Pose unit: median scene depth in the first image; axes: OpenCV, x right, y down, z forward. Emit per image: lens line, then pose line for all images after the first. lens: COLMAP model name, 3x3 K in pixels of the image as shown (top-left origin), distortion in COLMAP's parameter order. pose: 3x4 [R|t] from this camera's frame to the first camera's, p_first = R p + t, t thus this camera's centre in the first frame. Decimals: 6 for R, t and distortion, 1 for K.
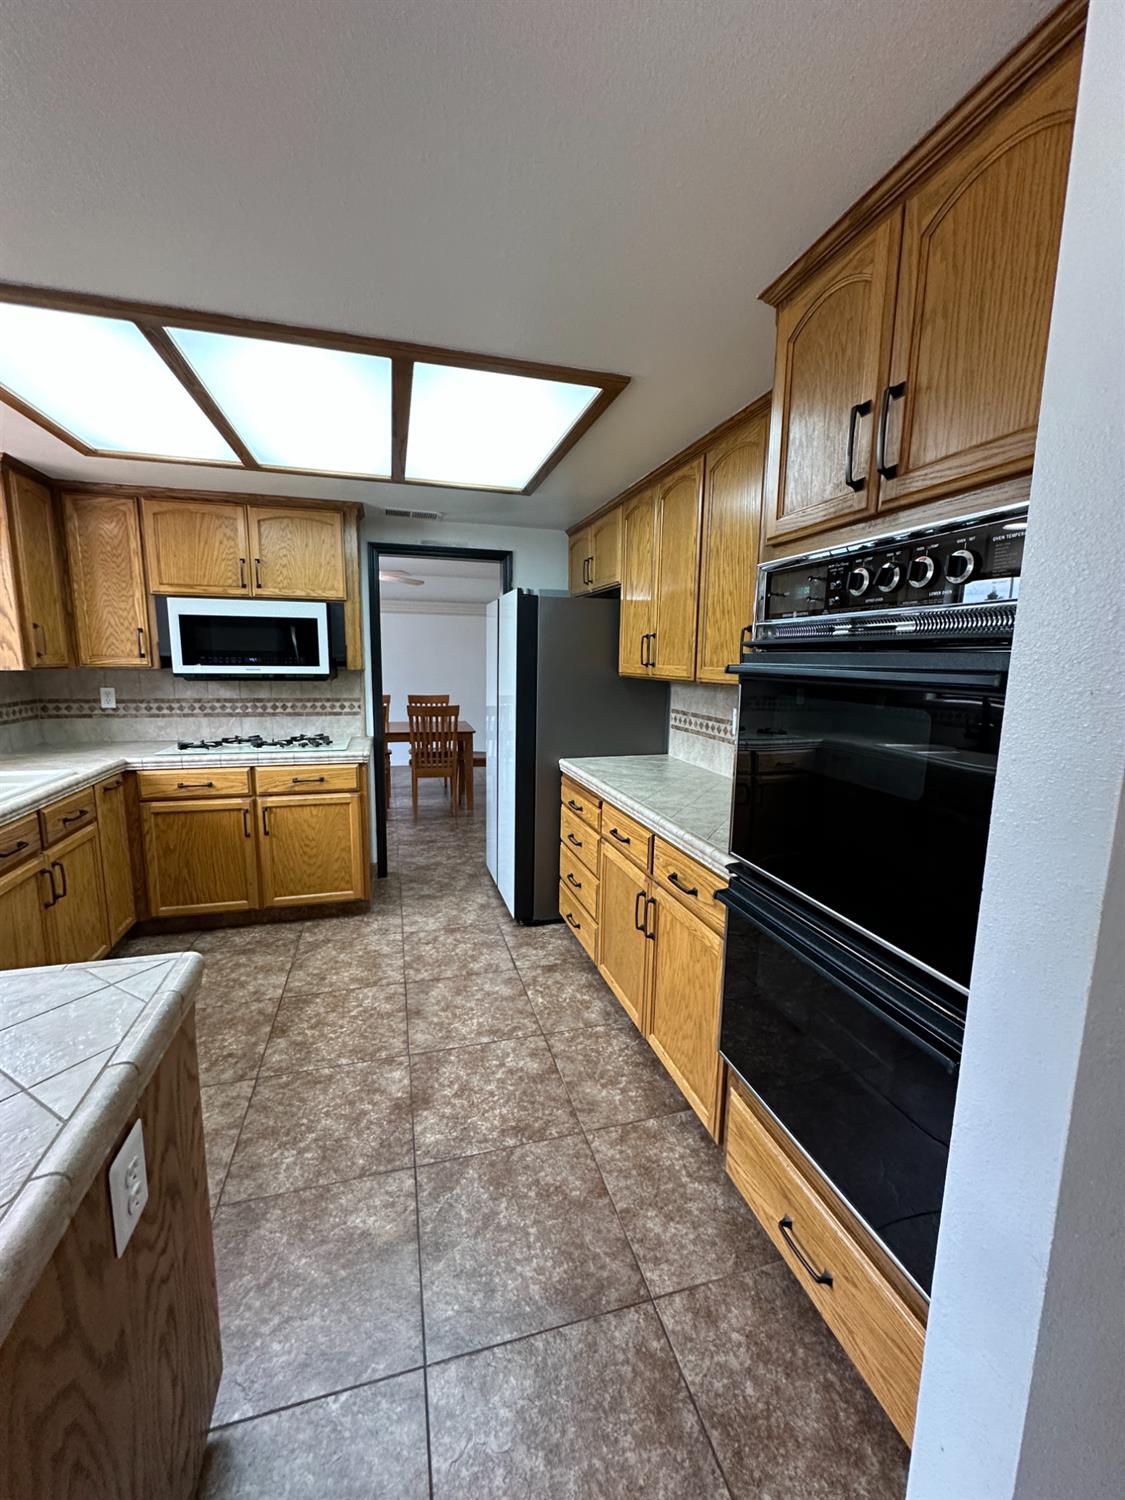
lens RADIAL K [[599.6, 0, 562.1], [0, 599.6, 748.6], [0, 0, 1]] dist [-0.002717, 0.000529]
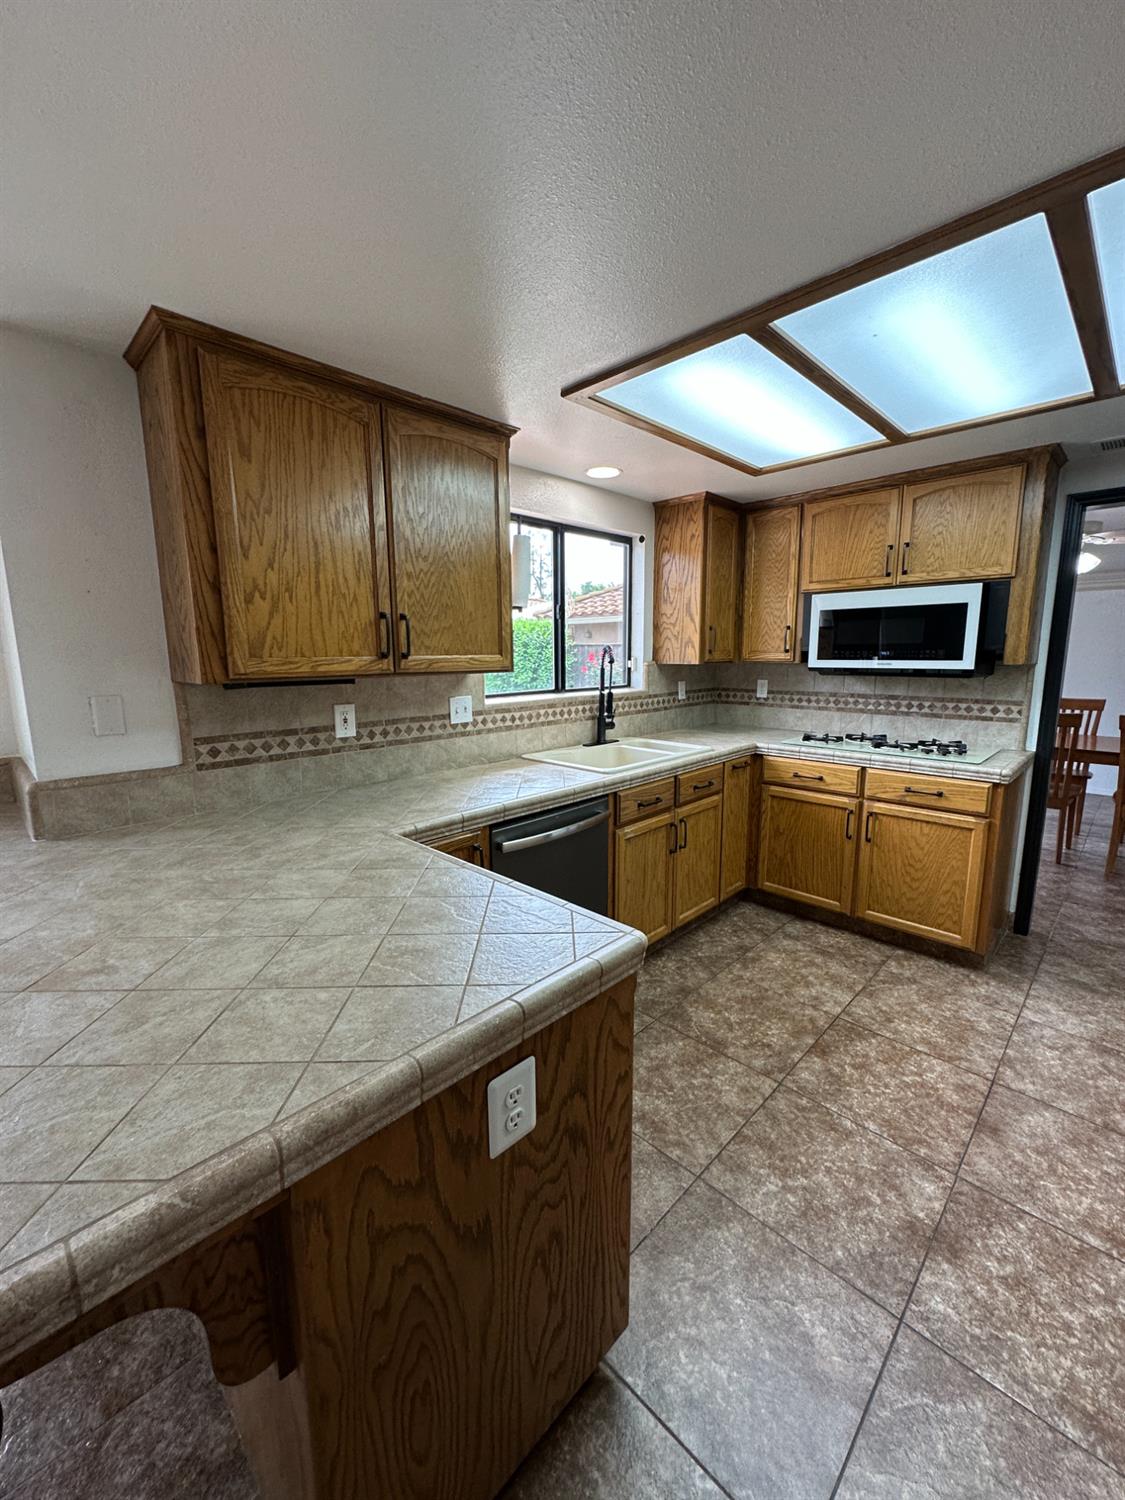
lens RADIAL K [[599.6, 0, 562.1], [0, 599.6, 748.6], [0, 0, 1]] dist [-0.002717, 0.000529]
pose [[0.490584, 0.122883, -0.862686, 0.061624], [-0.117157, 0.990320, 0.074440, -0.013381], [0.863482, 0.064551, 0.500232, 0.118145]]
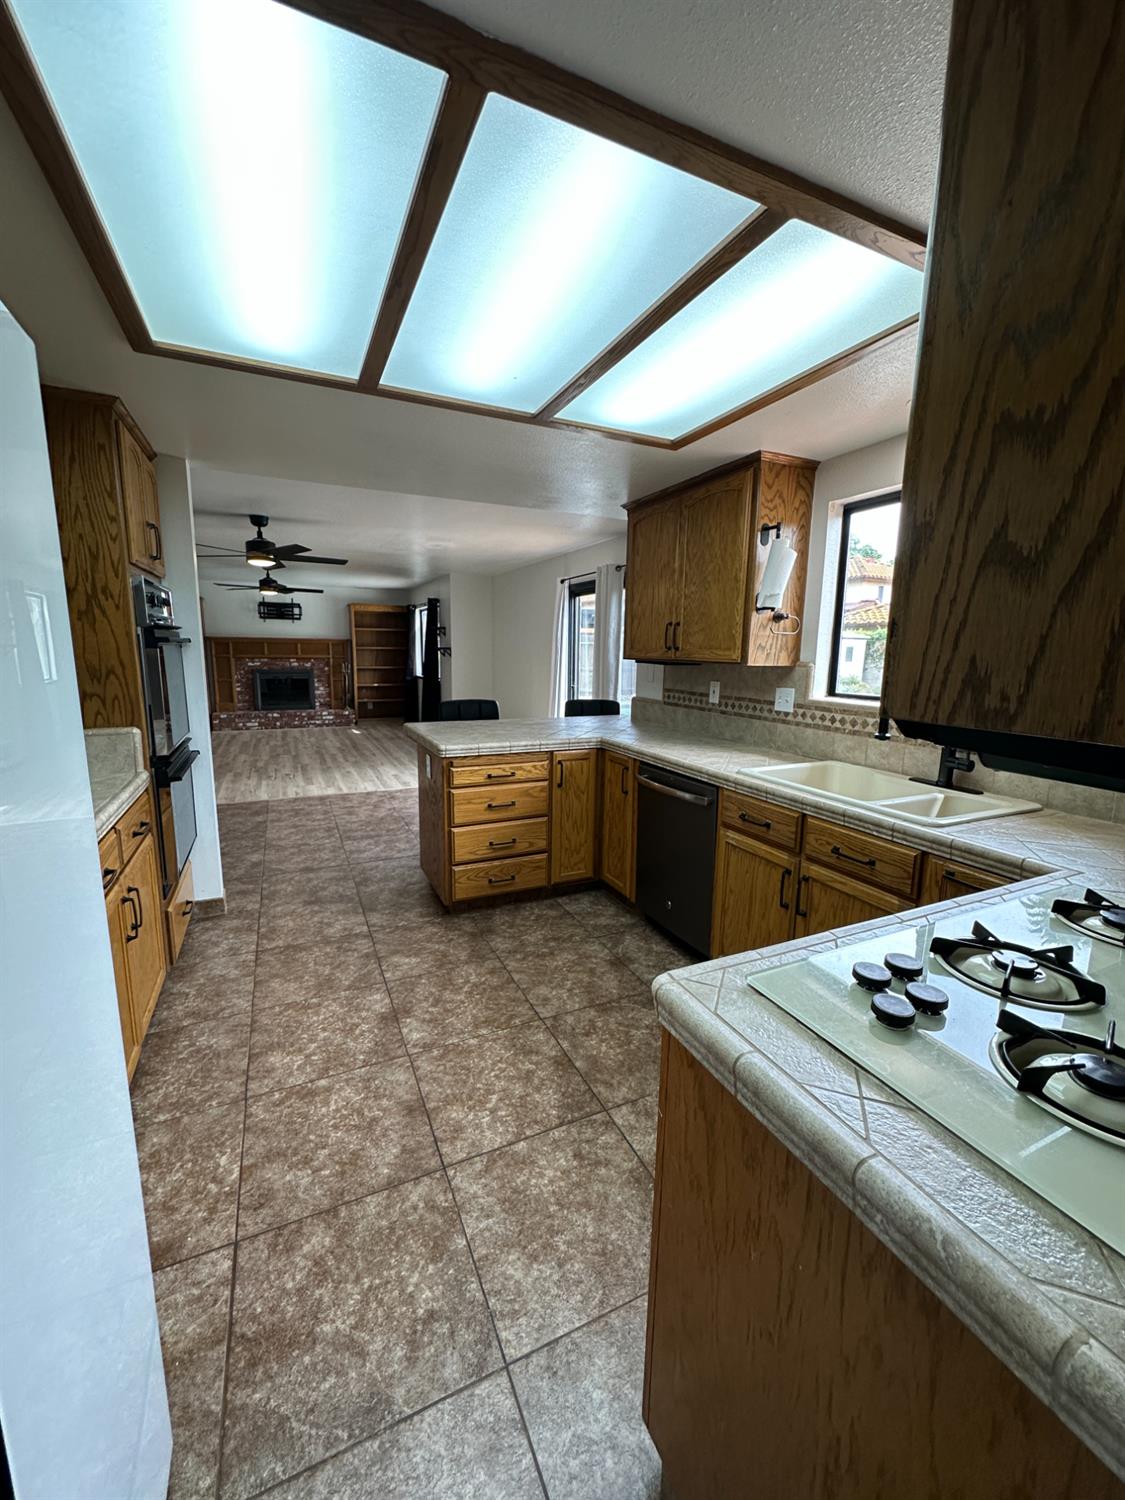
lens RADIAL K [[599.6, 0, 562.1], [0, 599.6, 748.6], [0, 0, 1]] dist [-0.002717, 0.000529]
pose [[-0.987316, -0.004455, -0.158702, -0.253158], [-0.054046, 0.949336, 0.309580, -0.194759], [0.149282, 0.314231, -0.937536, 1.310359]]
